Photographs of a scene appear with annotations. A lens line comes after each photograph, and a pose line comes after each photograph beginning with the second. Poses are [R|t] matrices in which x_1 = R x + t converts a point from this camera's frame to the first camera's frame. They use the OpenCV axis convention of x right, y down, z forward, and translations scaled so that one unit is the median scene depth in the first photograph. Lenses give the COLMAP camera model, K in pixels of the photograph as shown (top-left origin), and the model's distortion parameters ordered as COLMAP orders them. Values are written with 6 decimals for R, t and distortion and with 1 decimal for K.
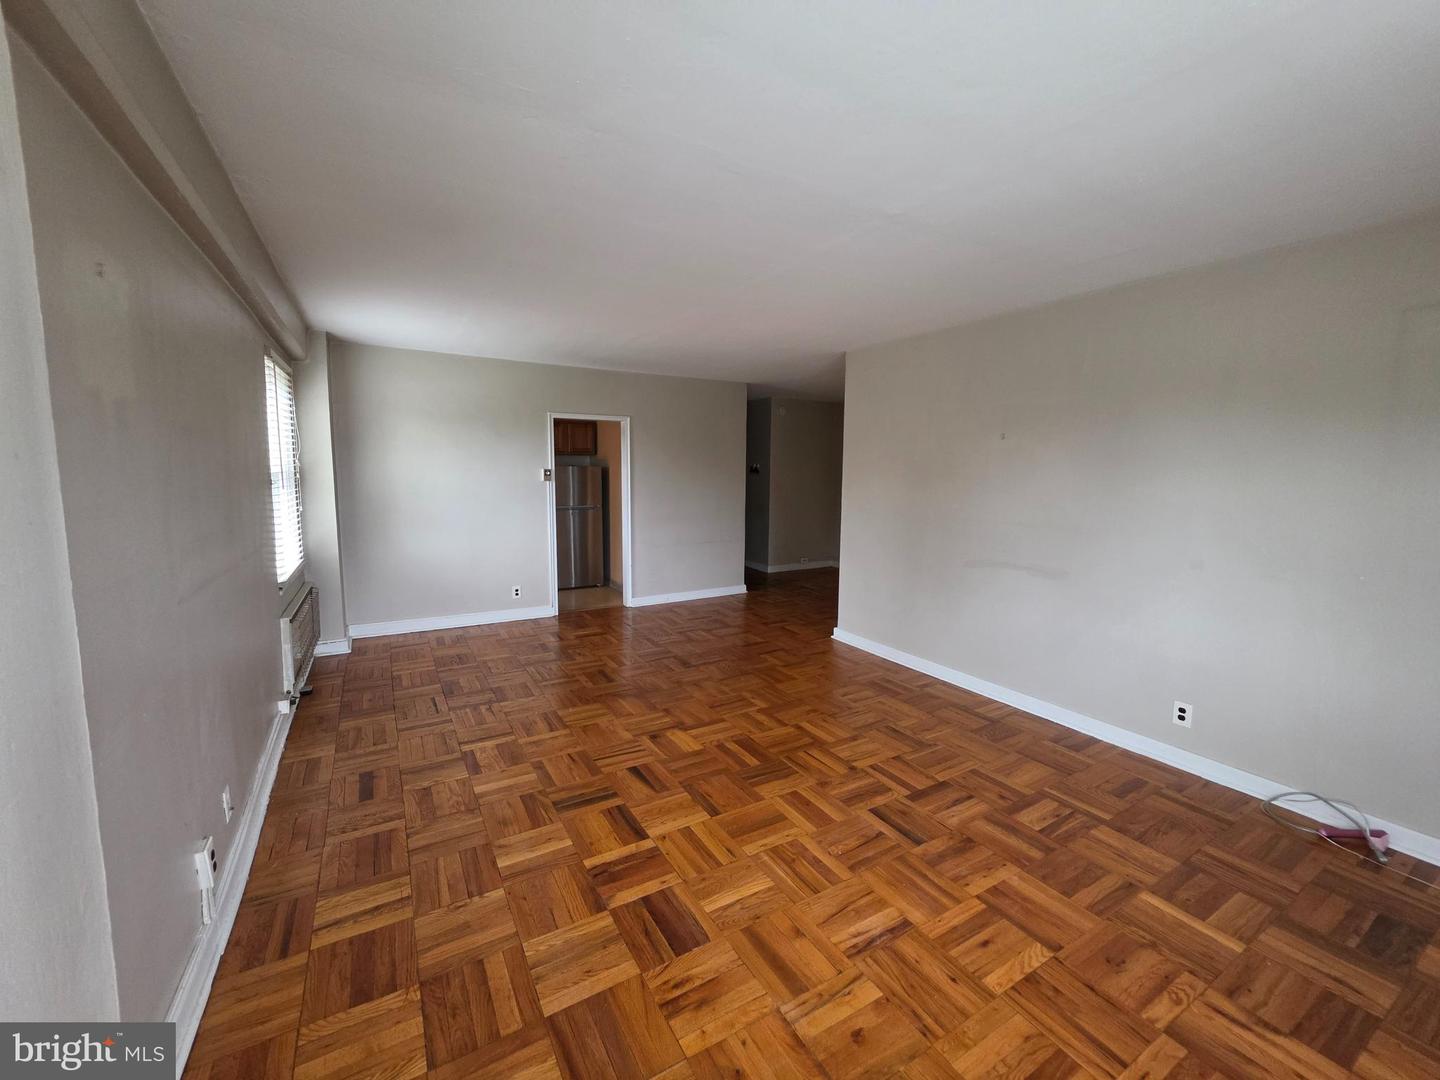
lens RADIAL K [[575.4, 0, 712.8], [0, 575.4, 534.8], [0, 0, 1]] dist [-0.005638, 0.000932]
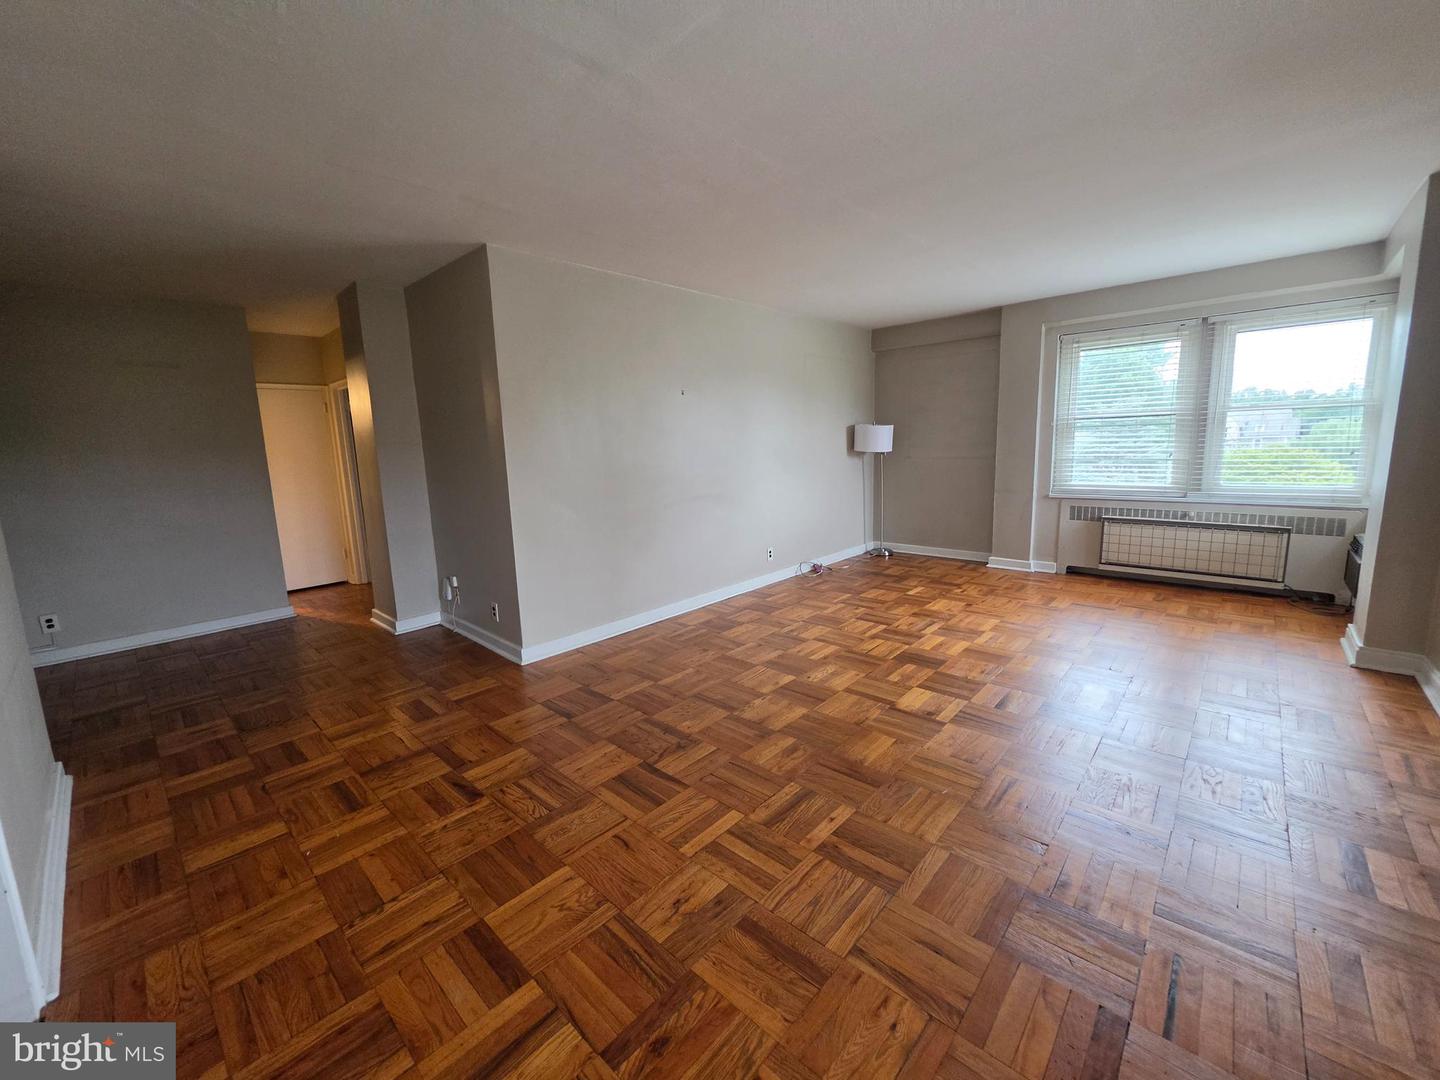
lens RADIAL K [[575.4, 0, 719.9], [0, 575.4, 535.9], [0, 0, 1]] dist [-0.005638, 0.000932]
pose [[-0.291511, -0.159129, 0.943239, -0.703758], [0.137204, 0.968914, 0.205864, -0.118689], [-0.946677, 0.189427, -0.260616, 1.315995]]
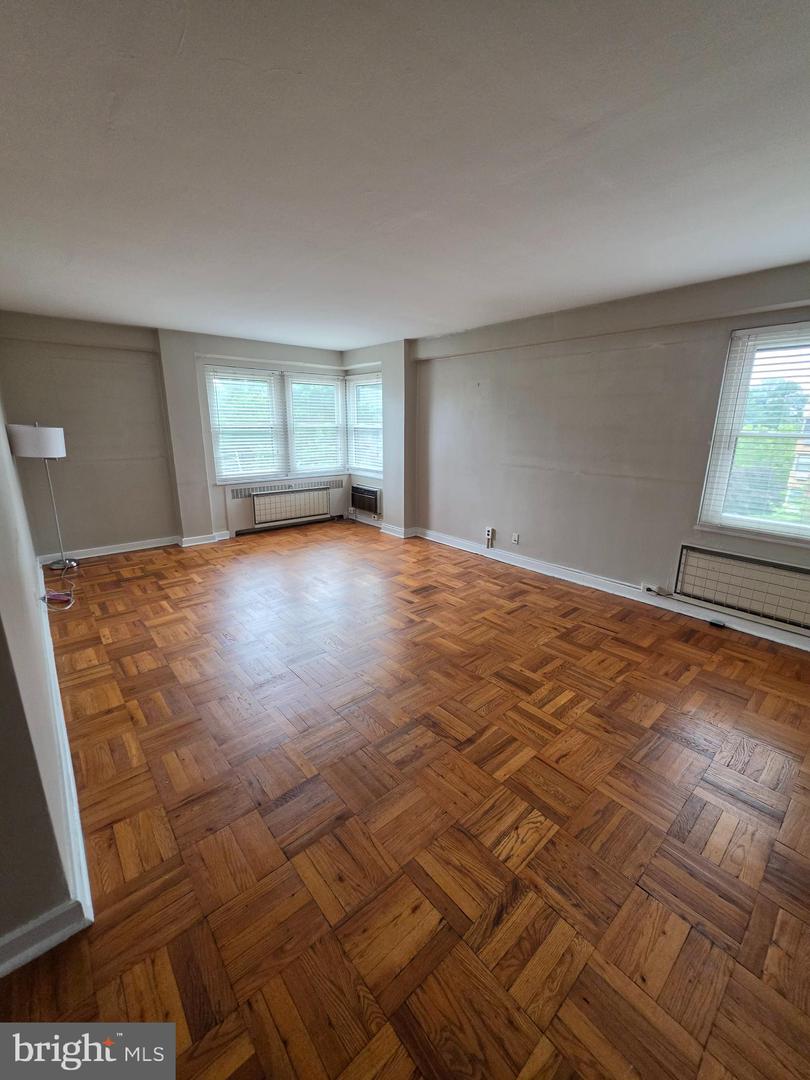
lens RADIAL K [[431.6, 0, 409.8], [0, 431.6, 536.6], [0, 0, 1]] dist [-0.005638, 0.000932]
pose [[-0.982458, 0.026252, -0.184625, 0.083644], [-0.042509, 0.932448, 0.358794, -0.200017], [0.181572, 0.360348, -0.914976, 1.690797]]
